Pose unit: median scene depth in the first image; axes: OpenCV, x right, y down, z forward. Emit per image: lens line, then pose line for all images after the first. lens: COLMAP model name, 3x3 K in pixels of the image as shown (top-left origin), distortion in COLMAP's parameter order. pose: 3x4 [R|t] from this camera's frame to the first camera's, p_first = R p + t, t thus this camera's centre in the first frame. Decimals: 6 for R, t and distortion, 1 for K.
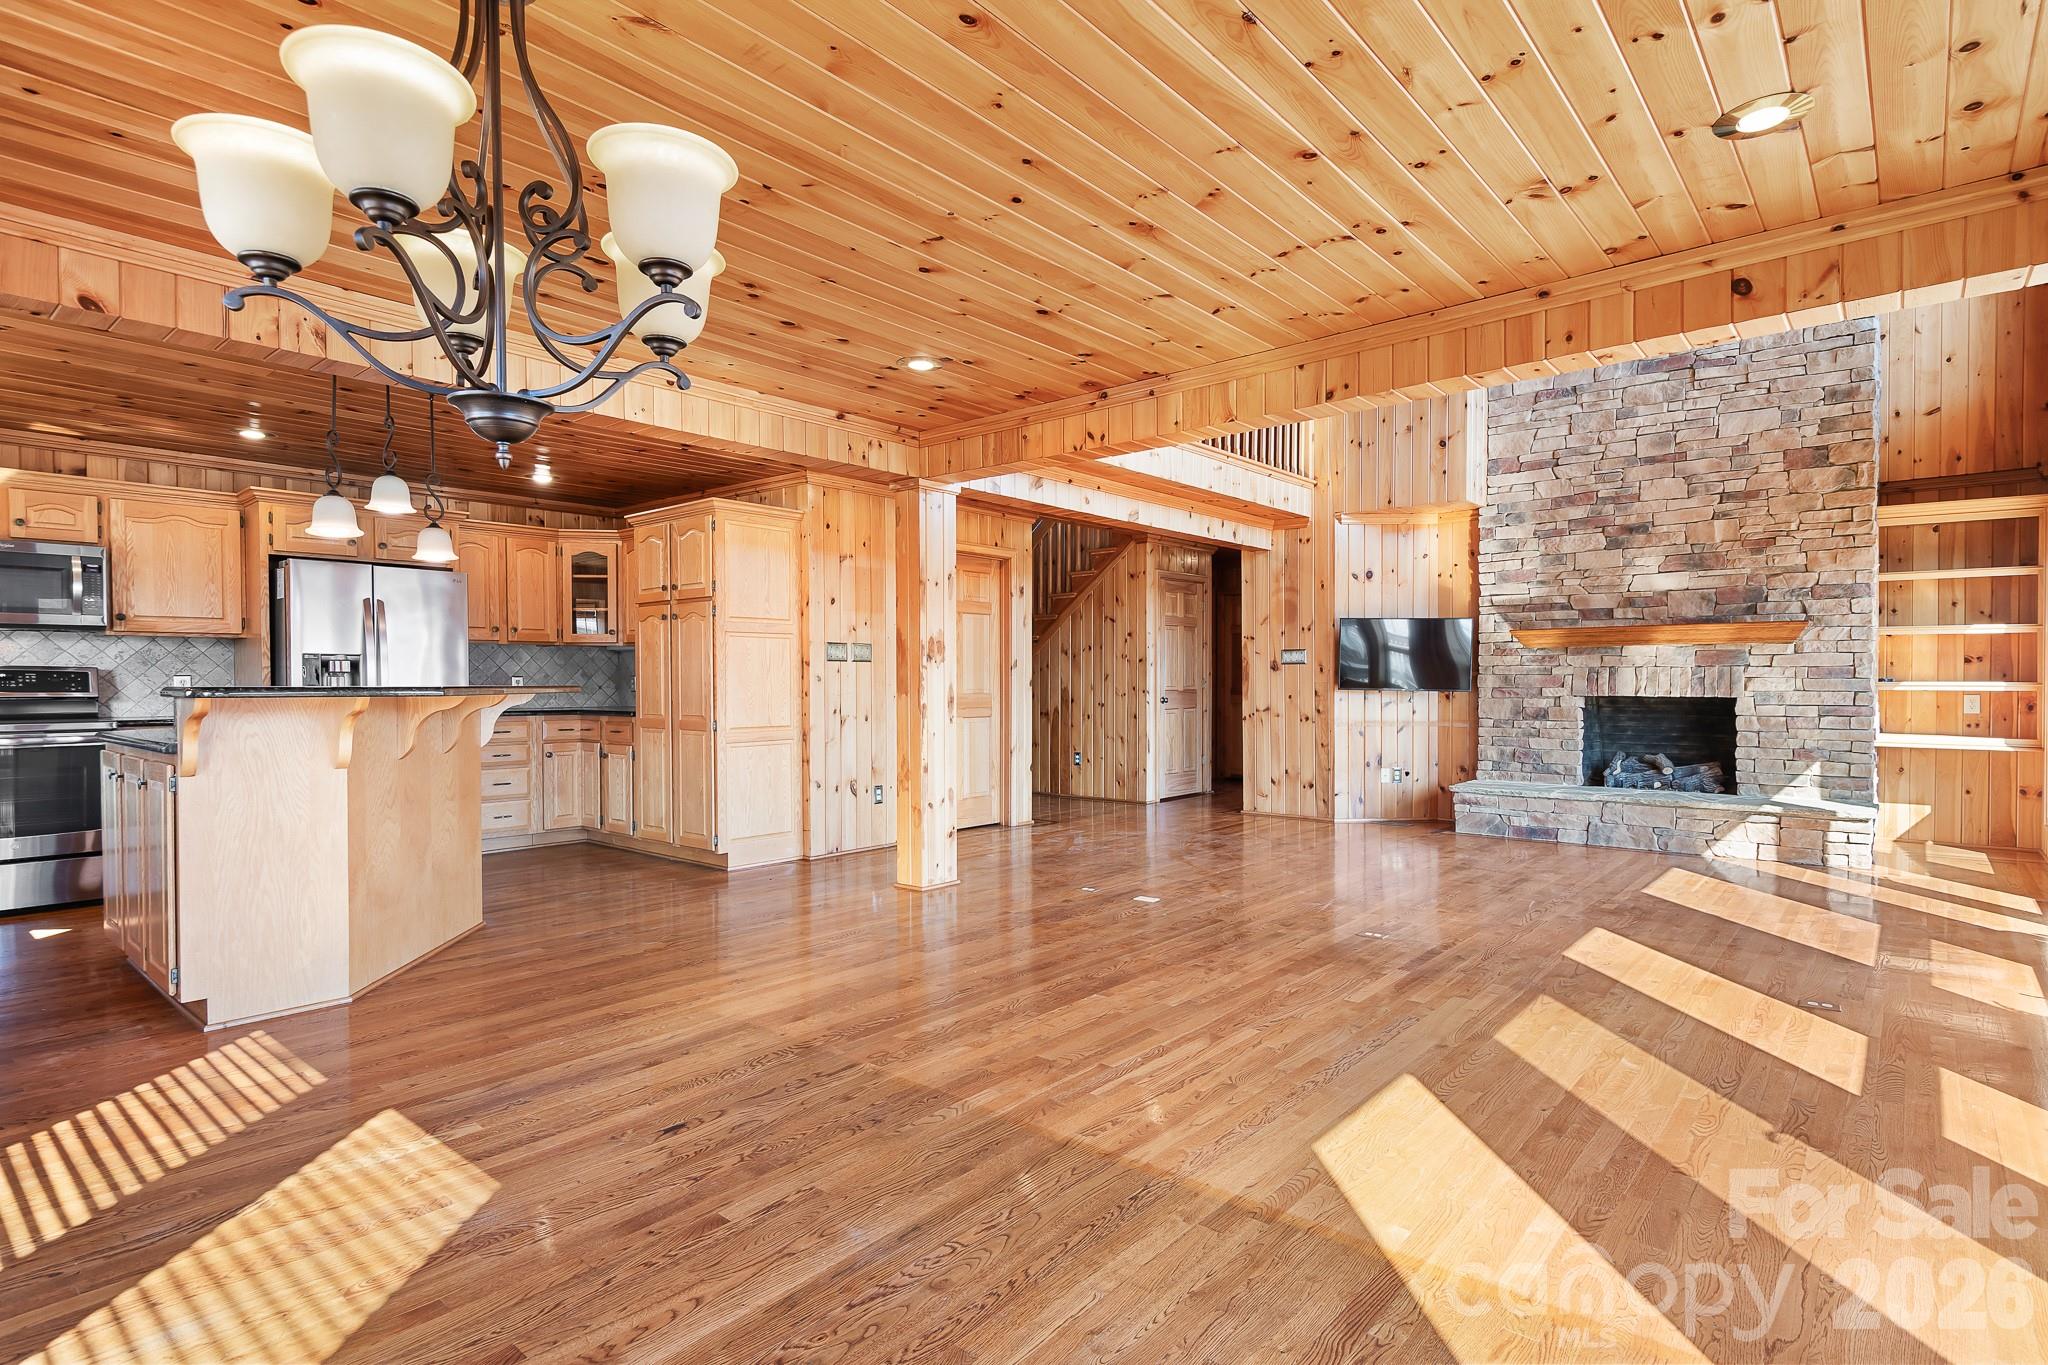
lens RADIAL K [[1056.9, 0, 1038.4], [0, 1056.9, 692.9], [0, 0, 1]] dist [0.008859, -0.004713]
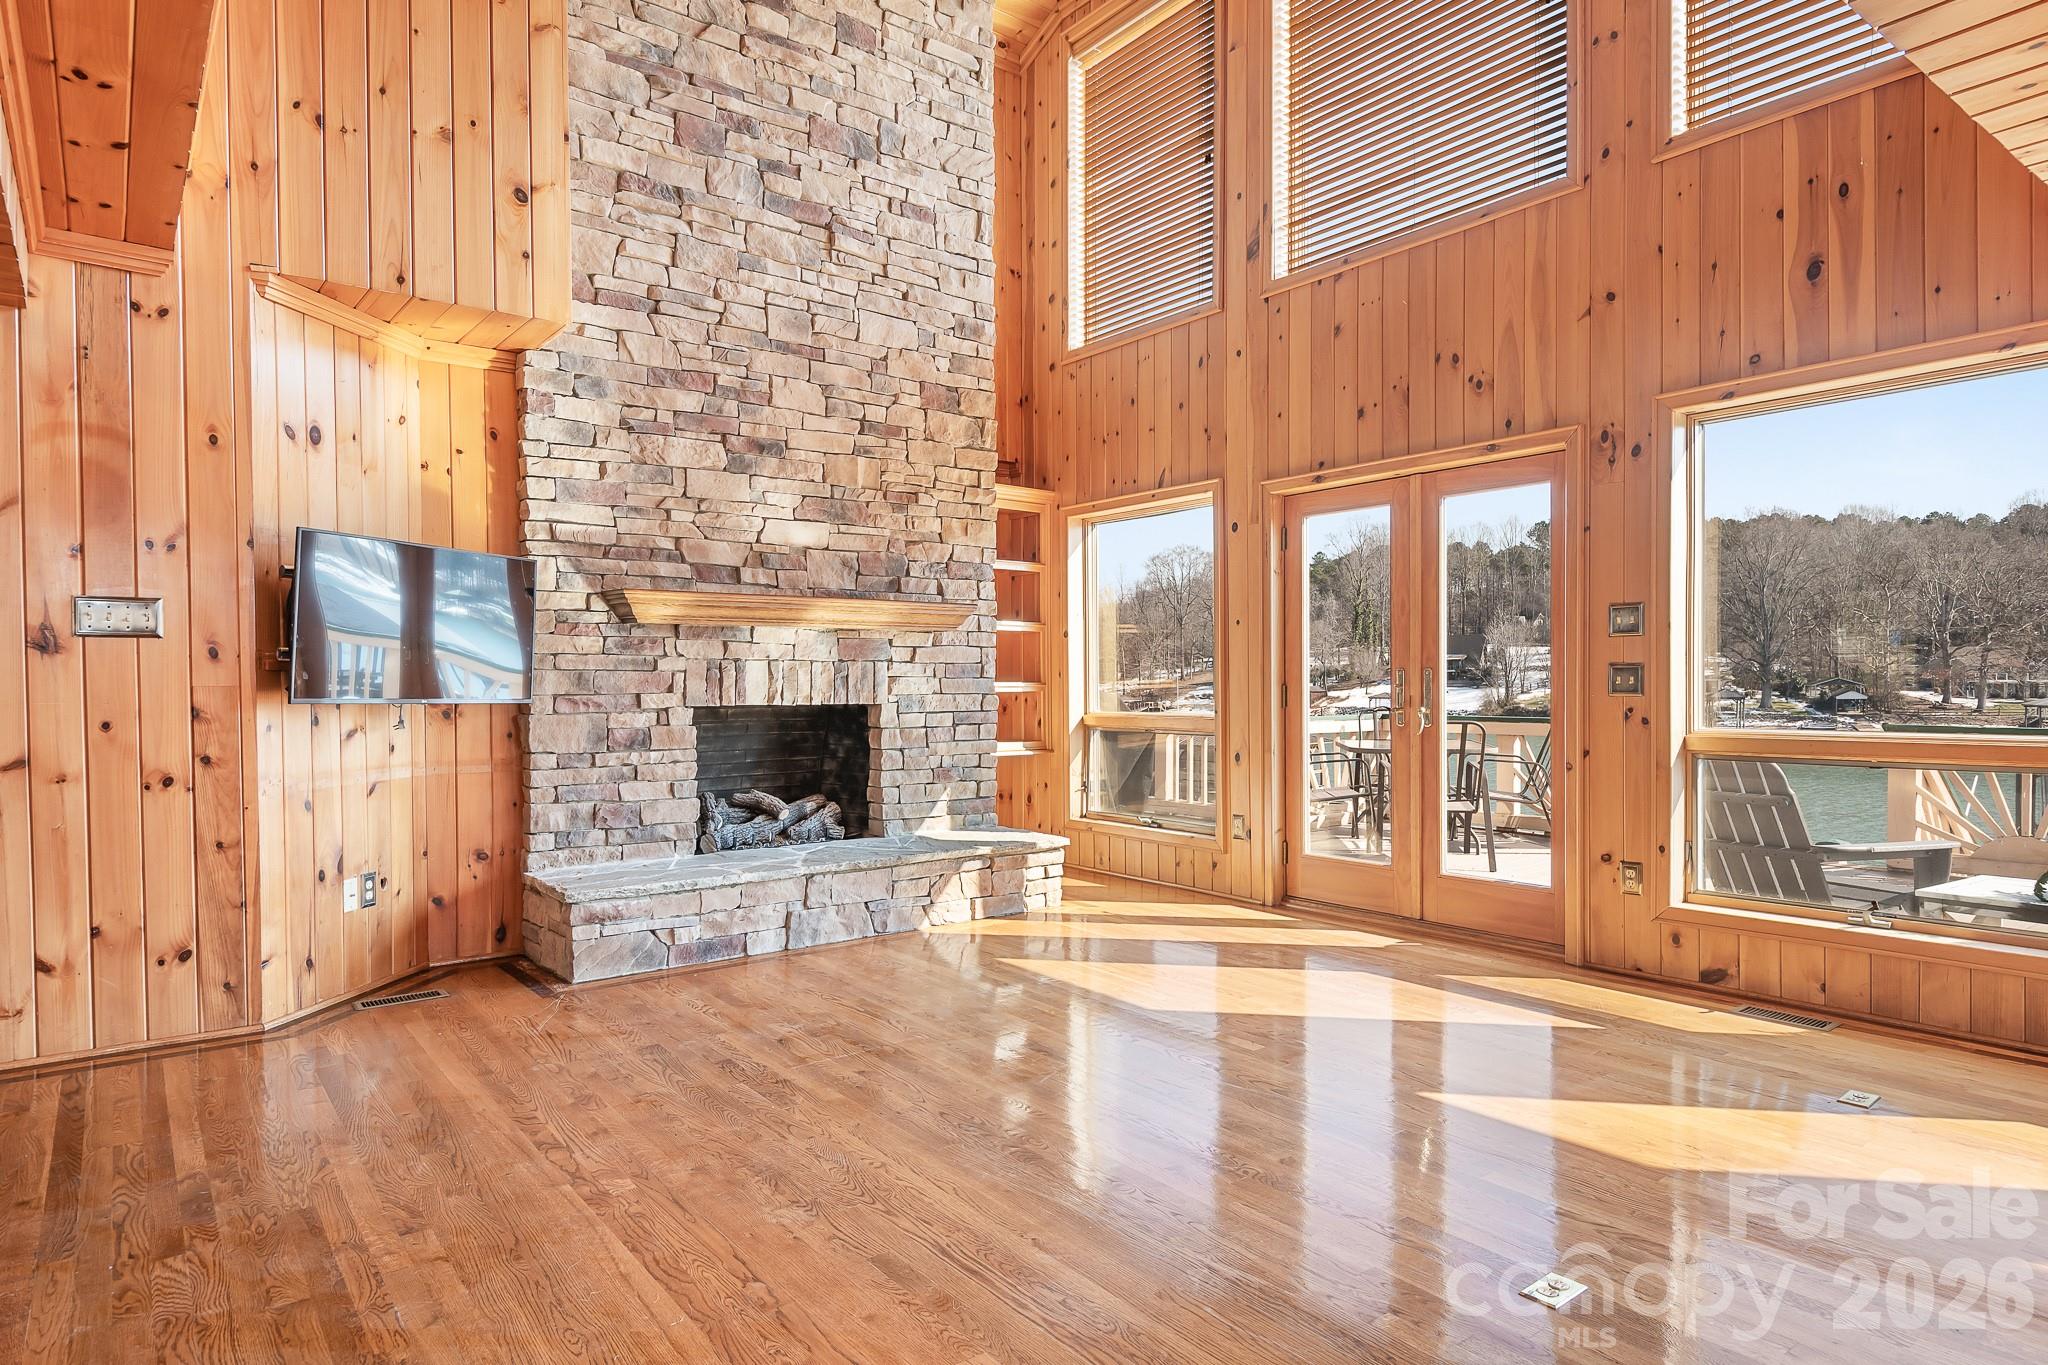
lens RADIAL K [[1189.5, 0, 1014.5], [0, 1189.5, 700.1], [0, 0, 1]] dist [-0.007307, -0.005243]
pose [[0.186126, -0.015005, 0.982411, -0.124233], [0.013950, 0.999823, 0.012627, -0.007202], [-0.982427, 0.011355, 0.186302, 0.719007]]
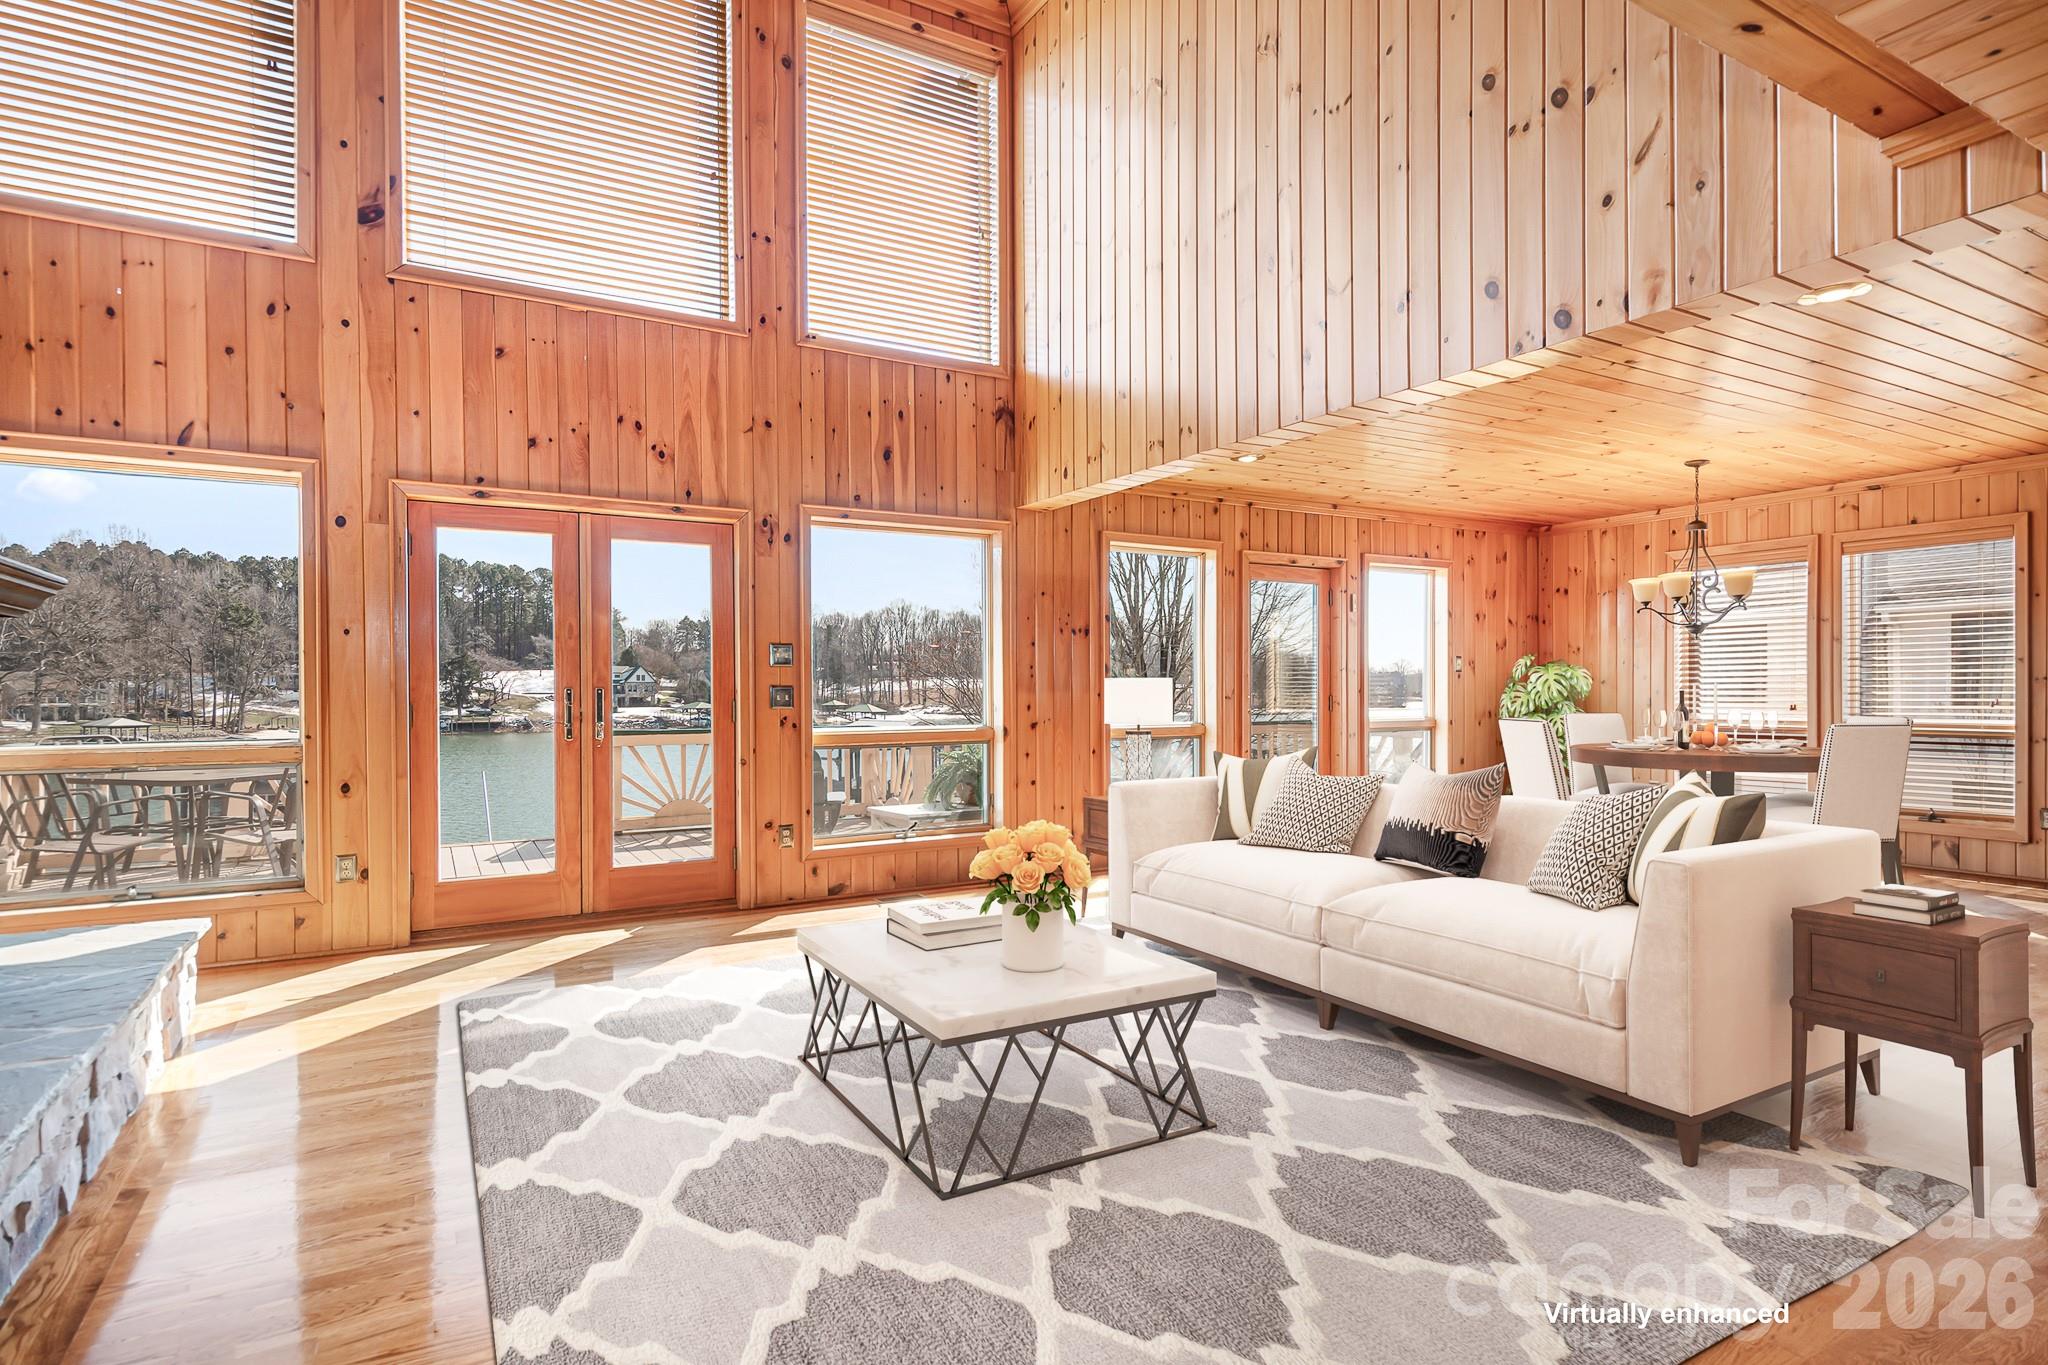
lens RADIAL K [[1056.9, 0, 1011.8], [0, 1056.9, 699.7], [0, 0, 1]] dist [0.008859, -0.004713]
pose [[-0.957787, 0.005682, 0.287422, 0.143144], [0.009953, 0.999861, 0.013402, -0.012311], [-0.287305, 0.015697, -0.957710, 1.202914]]
